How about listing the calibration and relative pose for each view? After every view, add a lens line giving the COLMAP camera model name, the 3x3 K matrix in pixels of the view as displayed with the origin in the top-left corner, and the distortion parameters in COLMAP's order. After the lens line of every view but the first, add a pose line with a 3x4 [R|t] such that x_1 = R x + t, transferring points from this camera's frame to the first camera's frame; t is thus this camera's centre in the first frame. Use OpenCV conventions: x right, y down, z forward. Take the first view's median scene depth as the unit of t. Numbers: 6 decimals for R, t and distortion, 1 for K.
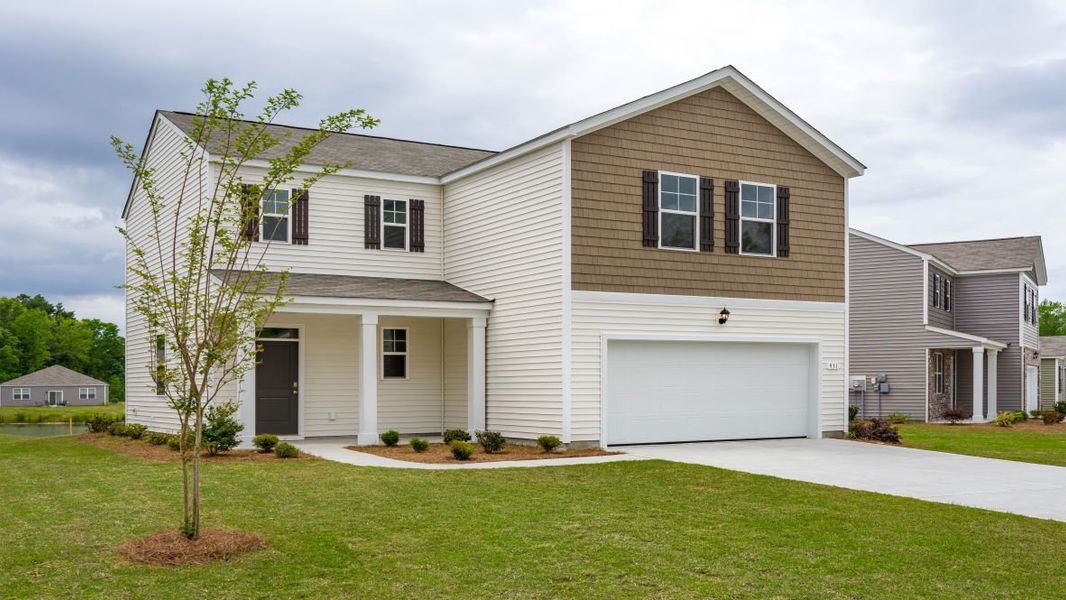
lens RADIAL K [[1101.0, 0, 531.7], [0, 1101.0, 308.5], [0, 0, 1]] dist [-0.025534, 0.000000]
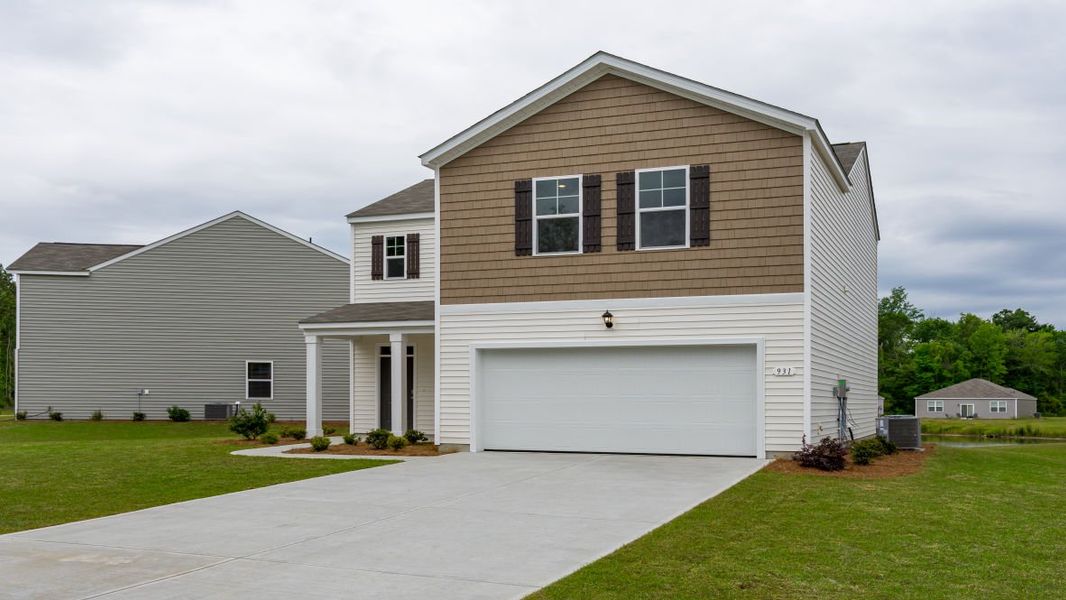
lens RADIAL K [[1101.0, 0, 533.6], [0, 1101.0, 308.1], [0, 0, 1]] dist [-0.025534, 0.000000]
pose [[0.579310, -0.060051, -0.812892, 0.870627], [0.048990, 0.998045, -0.038816, 0.029621], [0.813634, -0.017336, 0.581120, 0.394823]]
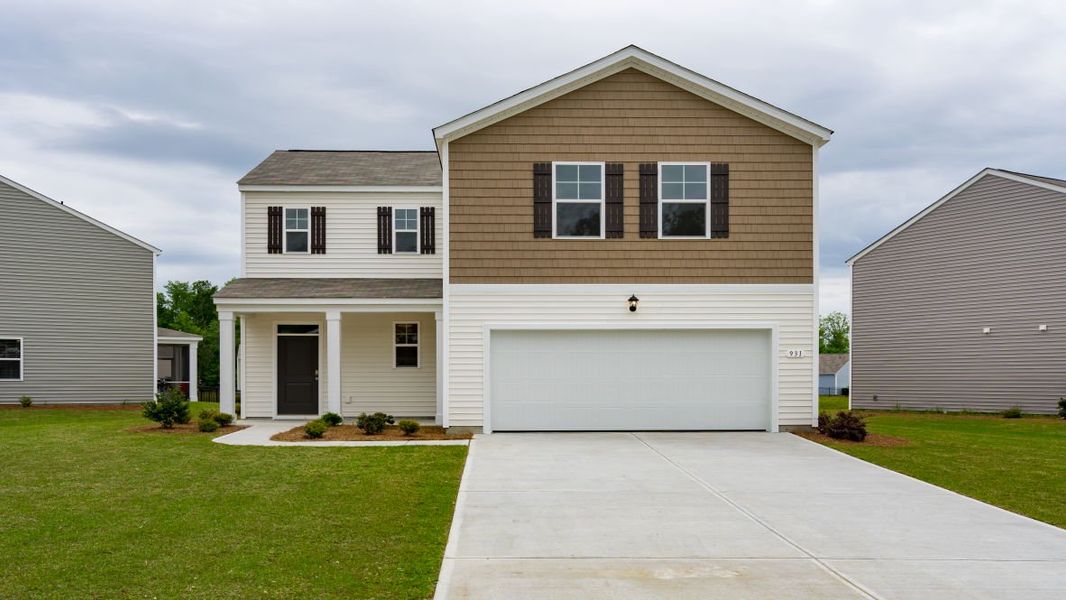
lens RADIAL K [[995.1, 0, 535.5], [0, 995.1, 300.8], [0, 0, 1]] dist [0.016729, 0.000000]
pose [[0.871716, -0.033143, -0.488889, 0.514874], [0.030985, 0.999442, -0.012507, 0.012826], [0.489030, -0.004246, 0.872257, 0.182840]]
